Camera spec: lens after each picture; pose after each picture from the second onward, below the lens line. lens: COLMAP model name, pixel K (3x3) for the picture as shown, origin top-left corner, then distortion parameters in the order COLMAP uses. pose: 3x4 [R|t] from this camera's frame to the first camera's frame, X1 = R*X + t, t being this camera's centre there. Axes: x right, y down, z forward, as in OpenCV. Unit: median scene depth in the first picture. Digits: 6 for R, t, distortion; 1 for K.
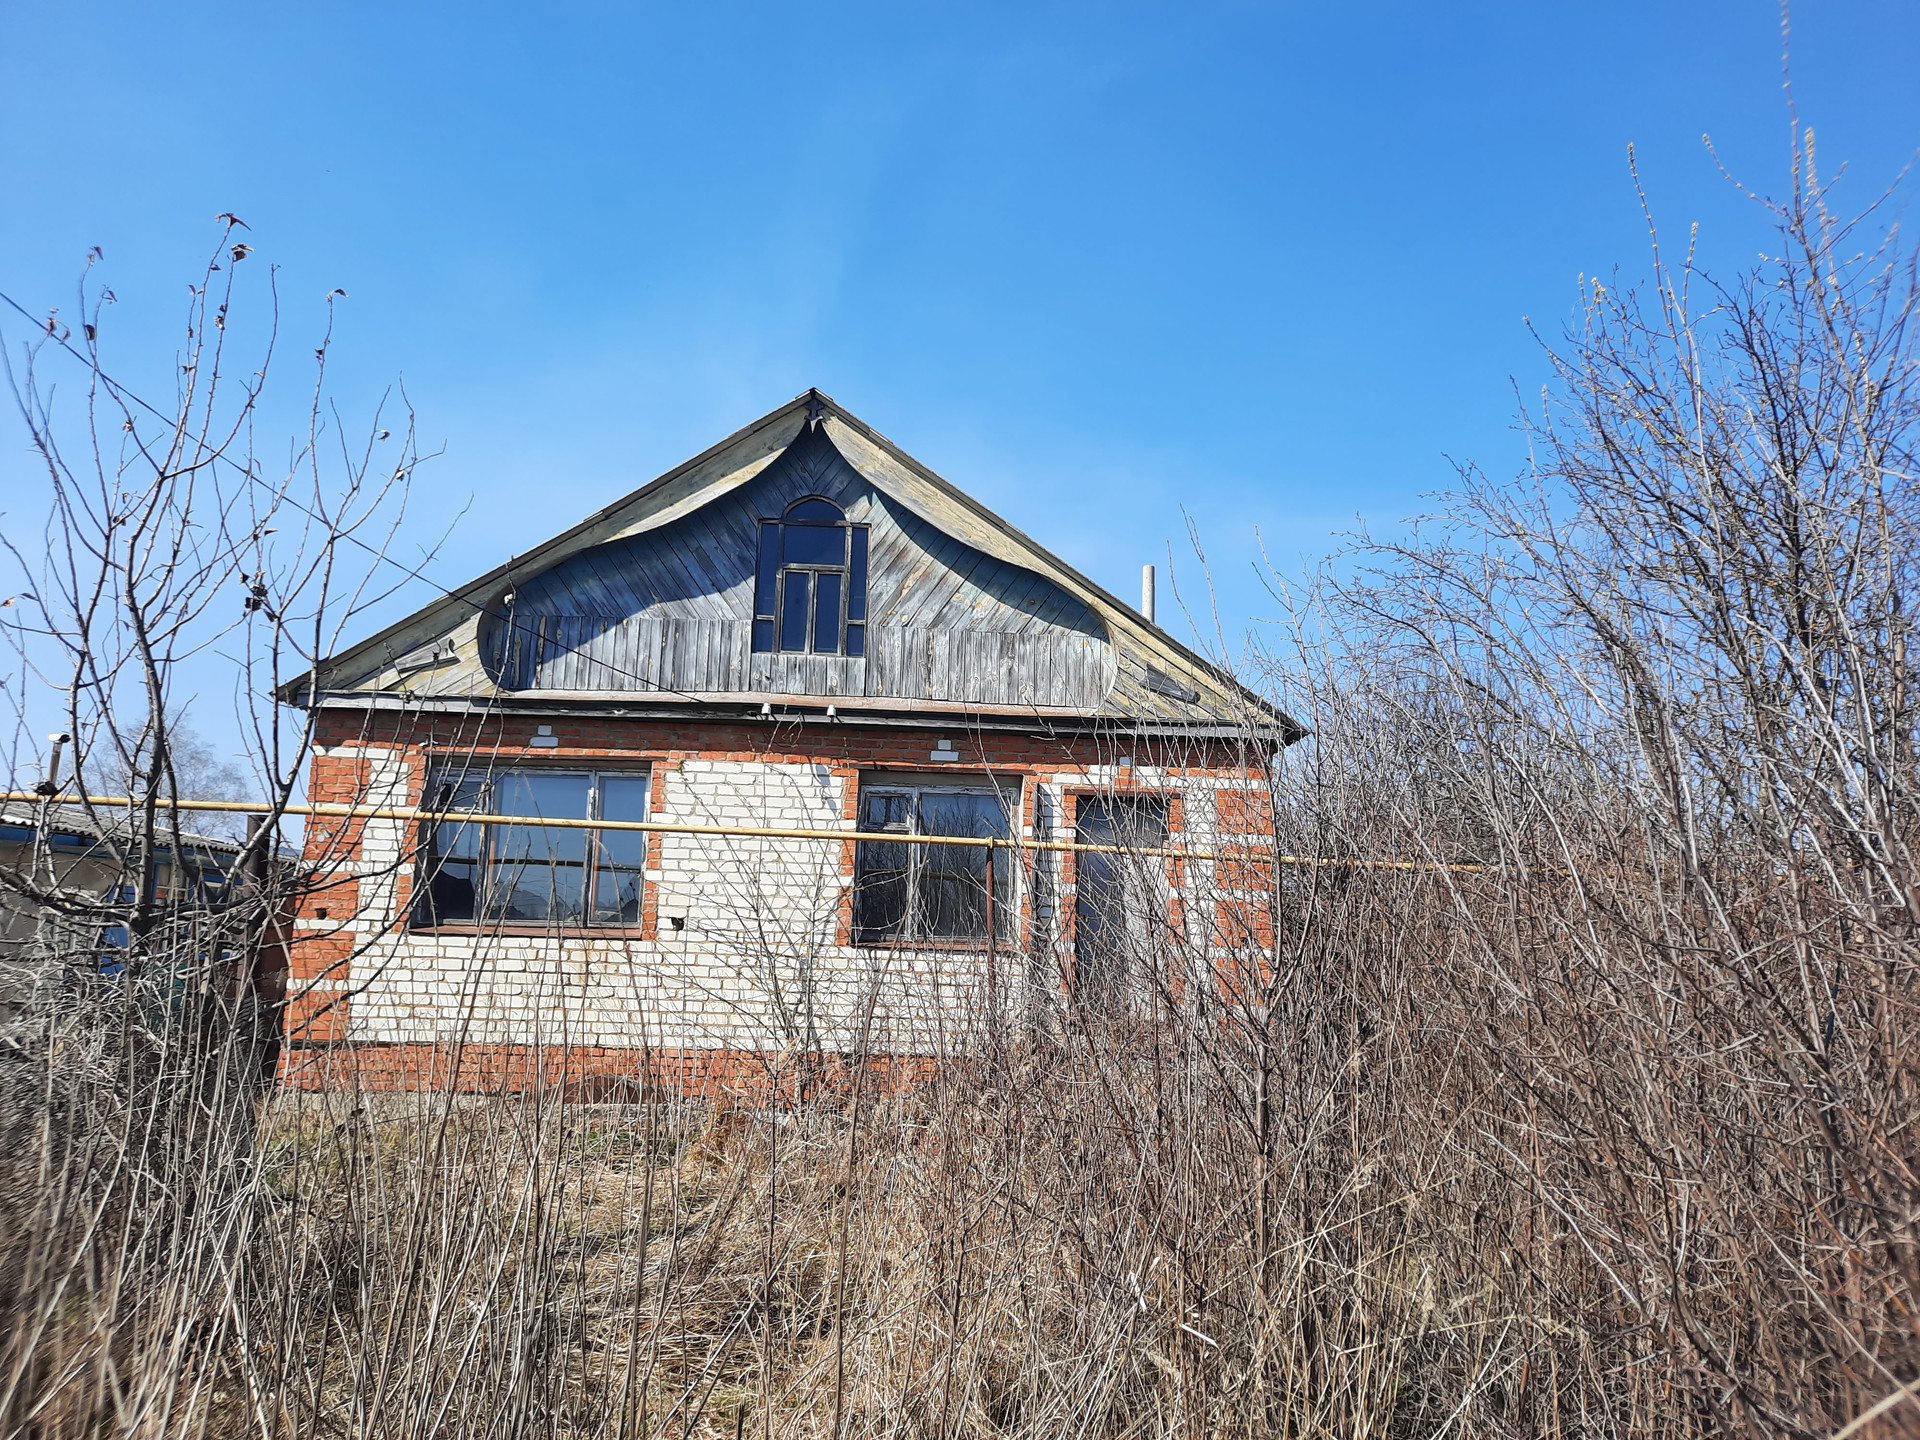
lens RADIAL K [[1409.2, 0, 960.0], [0, 1409.2, 720.0], [0, 0, 1]] dist [0.049686, -0.000829]
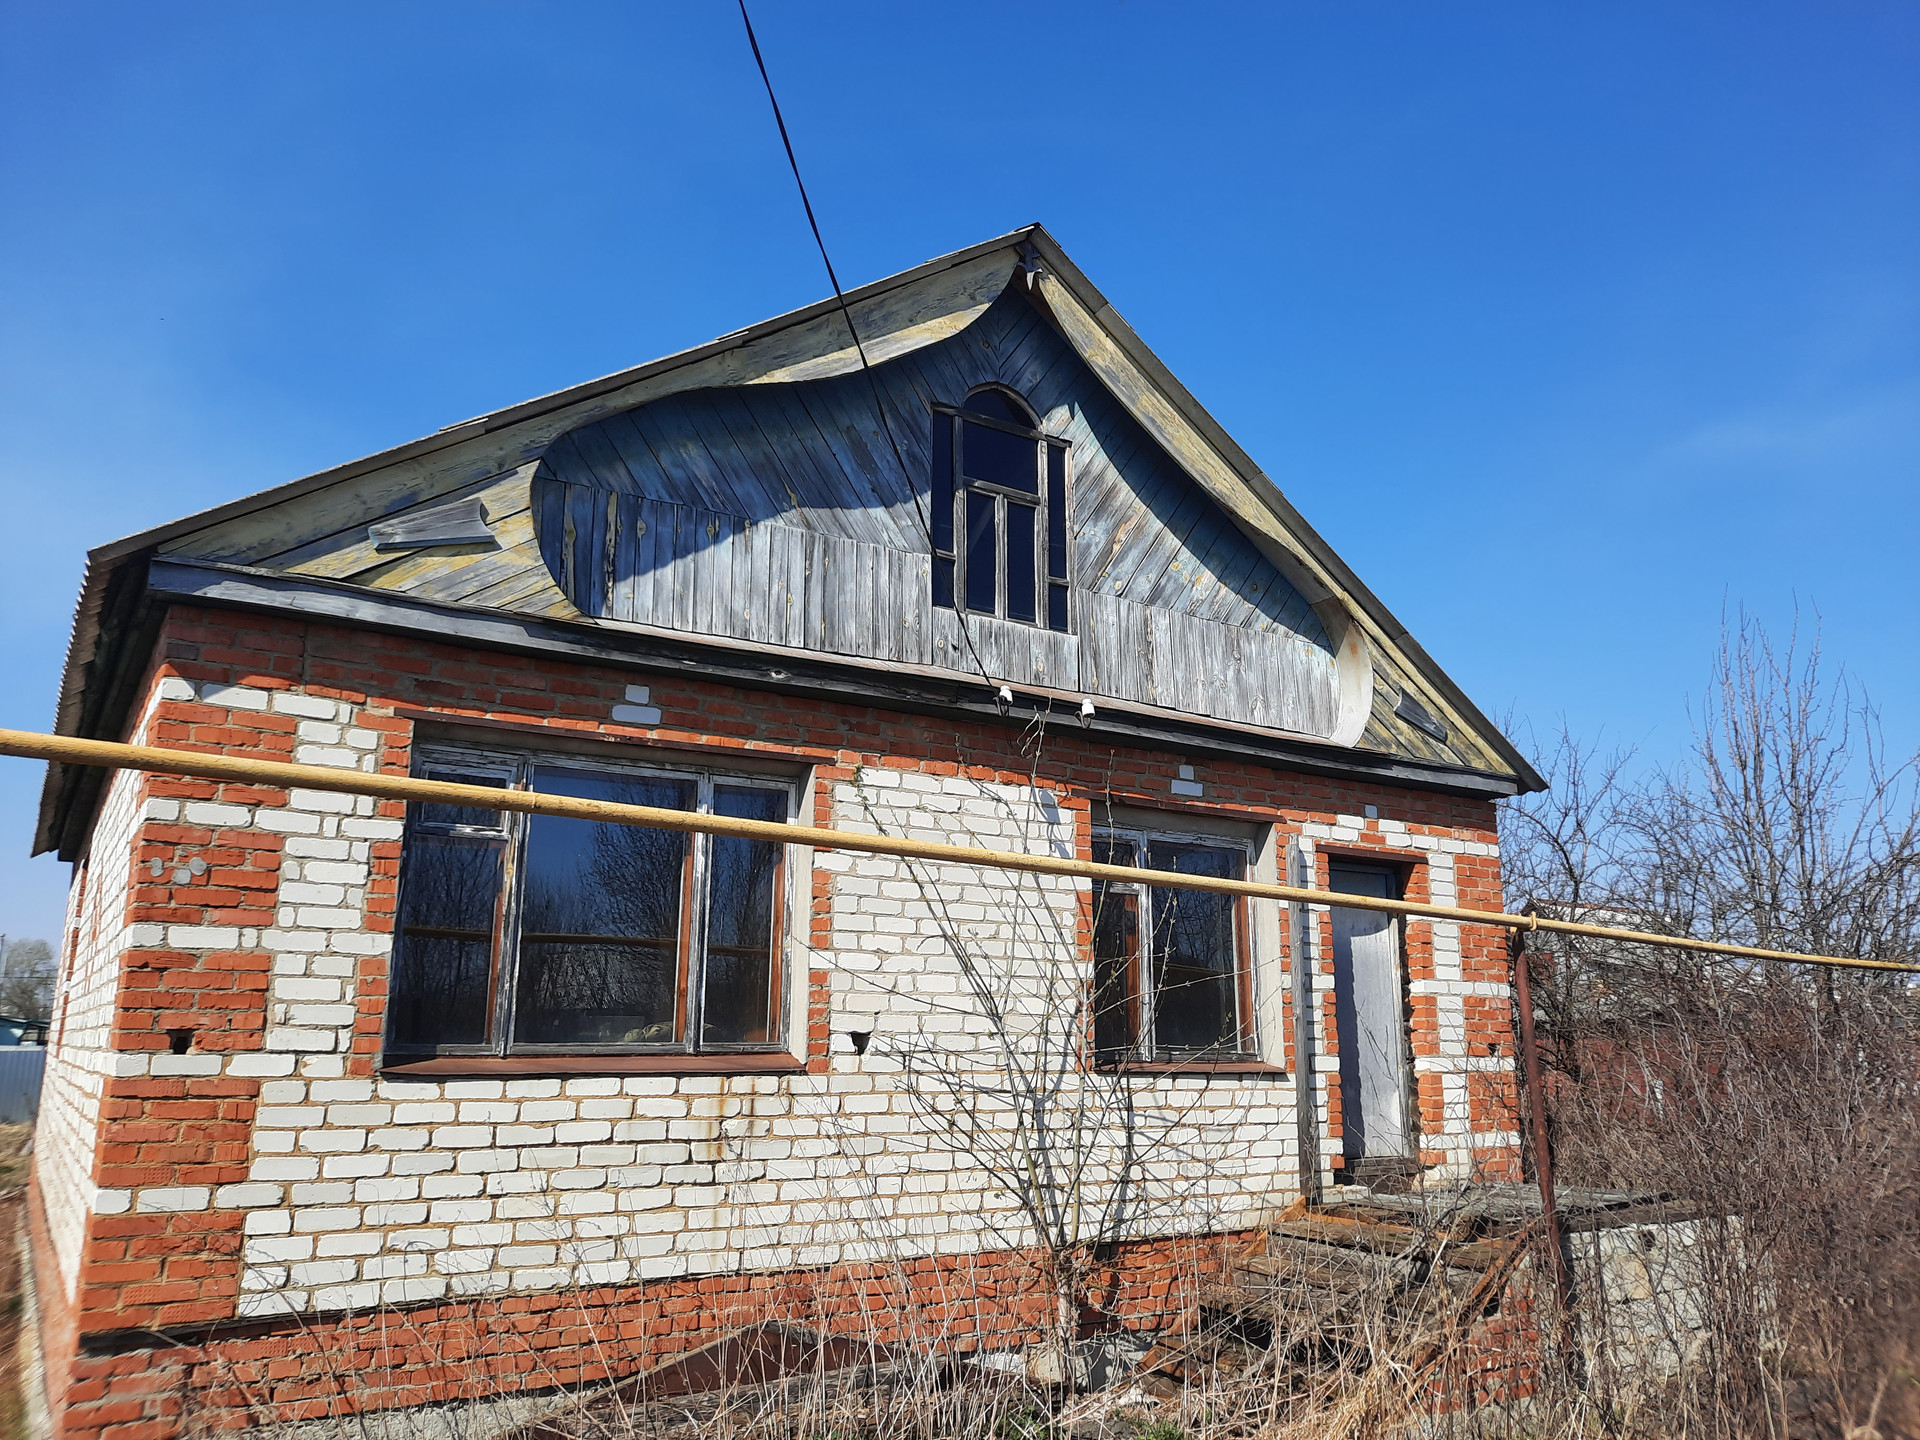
lens RADIAL K [[1409.2, 0, 960.0], [0, 1409.2, 720.0], [0, 0, 1]] dist [0.049686, -0.000829]
pose [[0.858474, 0.090802, 0.504755, -0.460835], [-0.069310, 0.995714, -0.061243, 0.042324], [-0.508152, 0.017591, 0.861088, 0.457593]]
